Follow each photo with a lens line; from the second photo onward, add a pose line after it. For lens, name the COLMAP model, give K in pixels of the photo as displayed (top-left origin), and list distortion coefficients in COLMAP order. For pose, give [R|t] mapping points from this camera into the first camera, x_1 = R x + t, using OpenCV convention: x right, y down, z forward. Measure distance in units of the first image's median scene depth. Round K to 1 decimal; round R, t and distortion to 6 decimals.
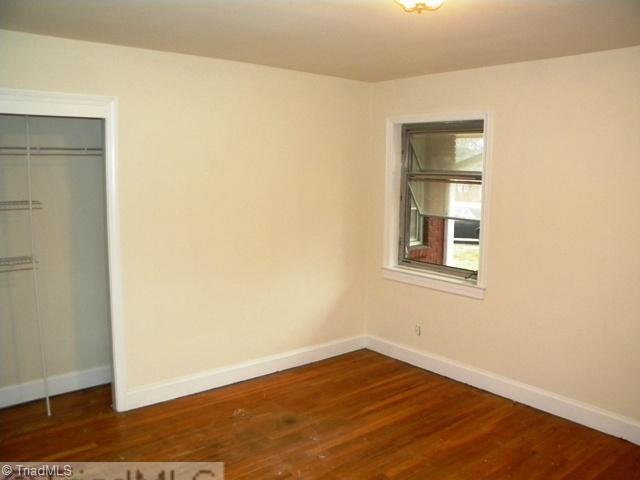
lens RADIAL K [[548.2, 0, 316.8], [0, 548.2, 236.6], [0, 0, 1]] dist [-0.179740, 0.174103]
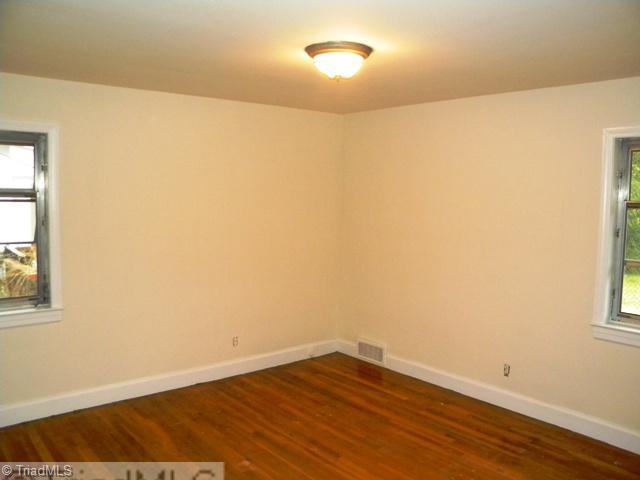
lens RADIAL K [[548.2, 0, 316.8], [0, 548.2, 236.6], [0, 0, 1]] dist [-0.179740, 0.174103]
pose [[0.002946, -0.094035, 0.995565, -0.699306], [0.111182, 0.989427, 0.093126, -0.078127], [-0.993796, 0.110414, 0.013370, 0.580855]]
